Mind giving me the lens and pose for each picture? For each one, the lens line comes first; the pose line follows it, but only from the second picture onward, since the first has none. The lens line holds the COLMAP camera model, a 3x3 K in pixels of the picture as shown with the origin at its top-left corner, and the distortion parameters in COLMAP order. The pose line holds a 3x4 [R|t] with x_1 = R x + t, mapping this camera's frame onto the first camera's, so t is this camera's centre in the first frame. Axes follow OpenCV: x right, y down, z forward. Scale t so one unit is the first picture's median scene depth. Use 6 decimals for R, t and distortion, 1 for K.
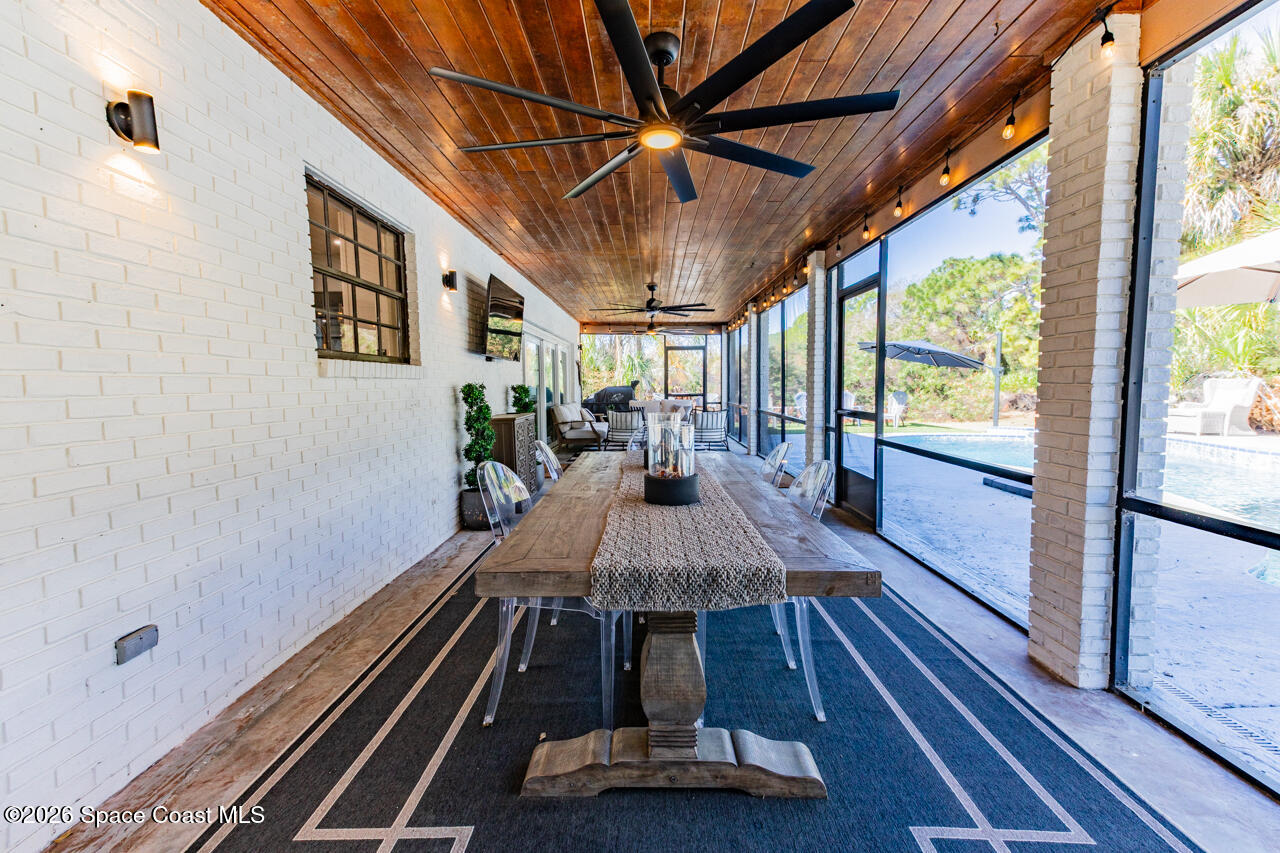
lens RADIAL K [[550.7, 0, 639.8], [0, 550.7, 428.4], [0, 0, 1]] dist [0.002402, 0.000155]
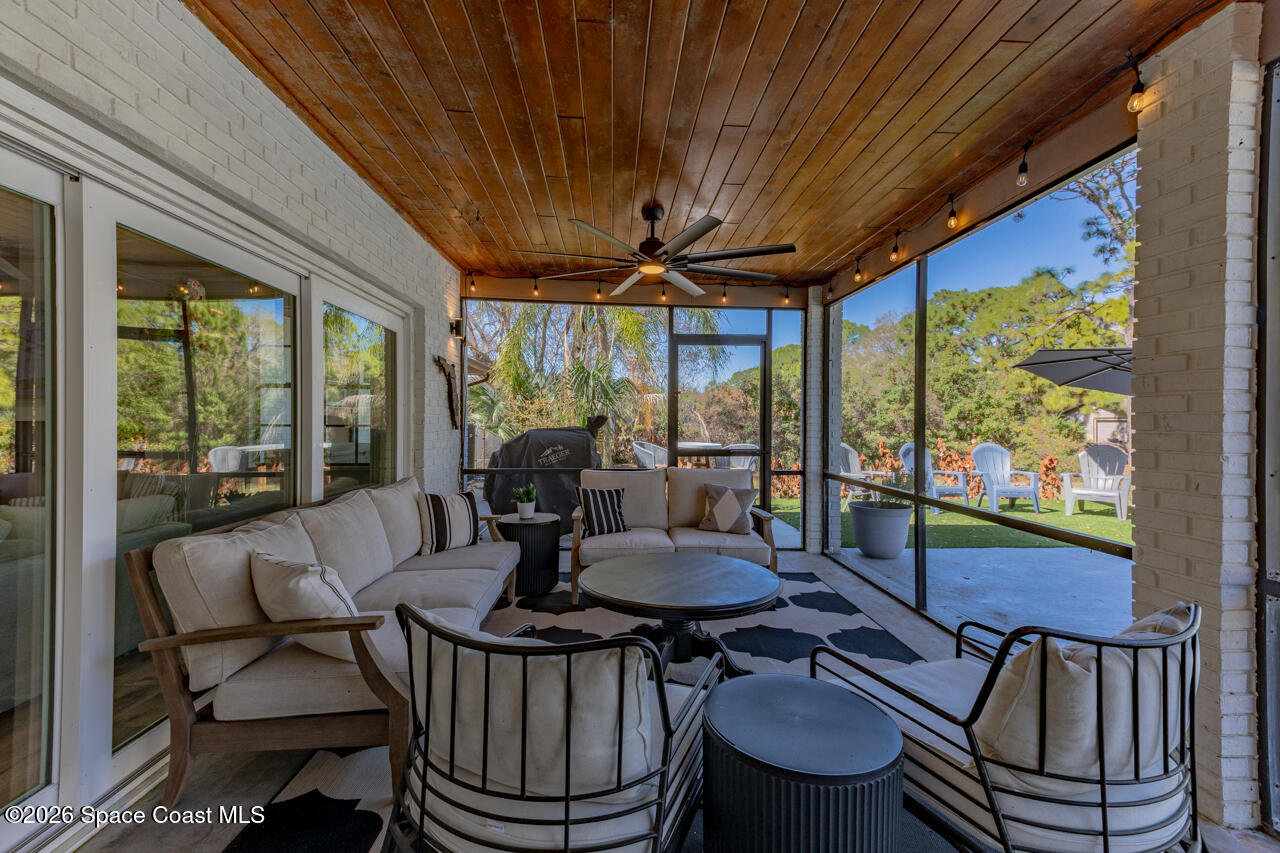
lens RADIAL K [[550.7, 0, 640.8], [0, 550.7, 423.5], [0, 0, 1]] dist [0.002402, 0.000155]
pose [[0.997328, 0.014426, 0.071619, -0.005612], [-0.008780, 0.996874, -0.078523, -0.049798], [-0.072527, 0.077685, 0.994336, 0.594945]]
